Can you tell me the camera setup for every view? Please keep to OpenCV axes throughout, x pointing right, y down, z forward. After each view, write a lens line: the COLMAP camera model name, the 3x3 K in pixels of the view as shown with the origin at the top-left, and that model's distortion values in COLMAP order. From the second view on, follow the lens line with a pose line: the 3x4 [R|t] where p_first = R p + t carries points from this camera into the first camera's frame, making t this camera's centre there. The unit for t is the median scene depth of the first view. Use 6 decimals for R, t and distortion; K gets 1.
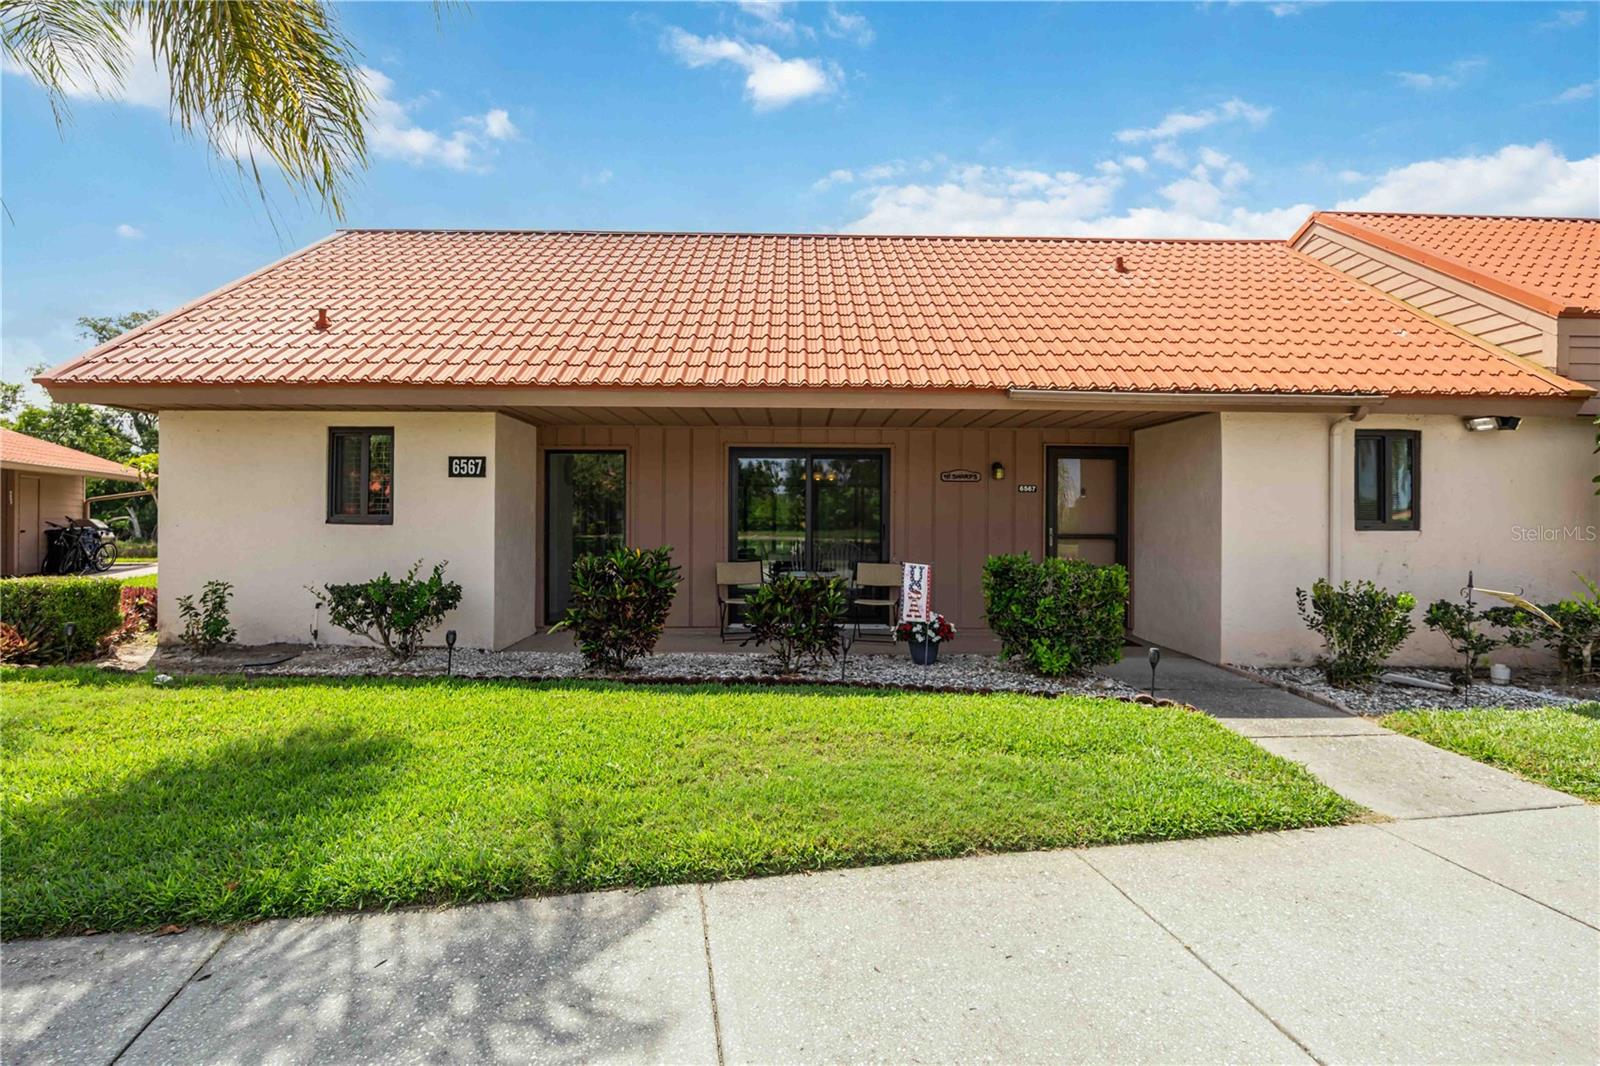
lens RADIAL K [[735.4, 0, 800.0], [0, 735.4, 533.0], [0, 0, 1]] dist [-0.010424, -0.000324]
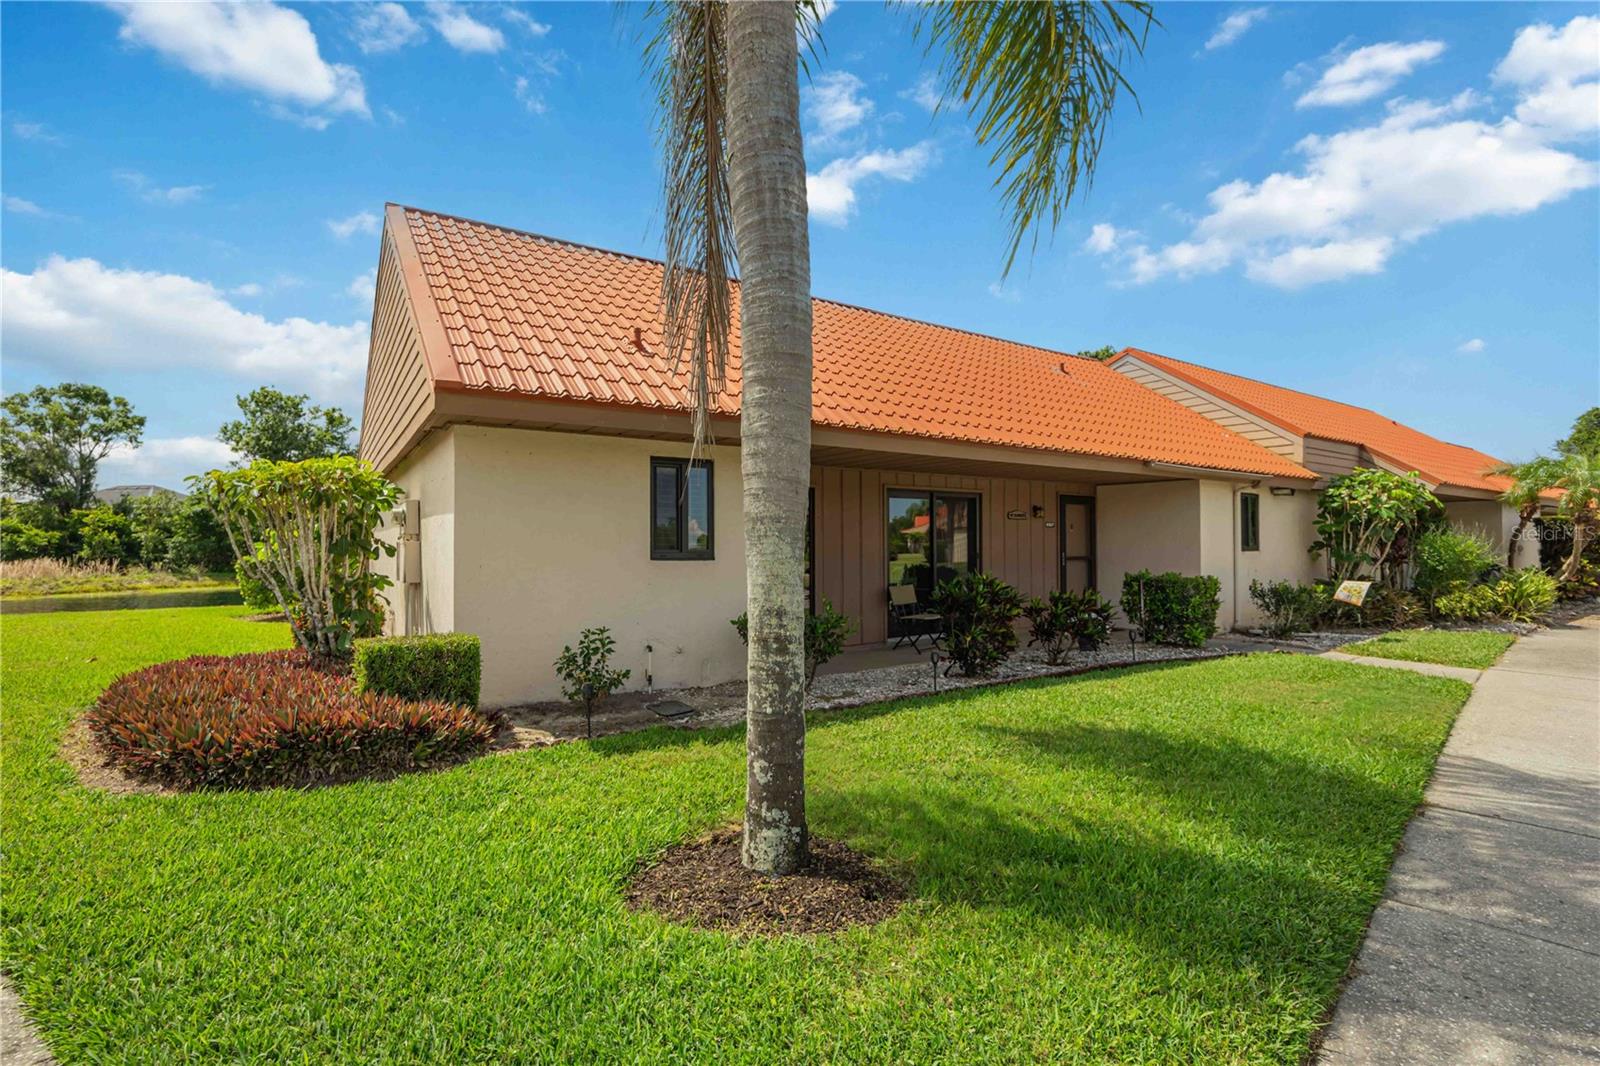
lens RADIAL K [[735.4, 0, 800.0], [0, 735.4, 533.0], [0, 0, 1]] dist [-0.010424, -0.000324]
pose [[0.839627, 0.000892, 0.543163, -0.983172], [0.020061, 0.999265, -0.032651, -0.013068], [-0.542793, 0.038310, 0.838992, 0.123623]]
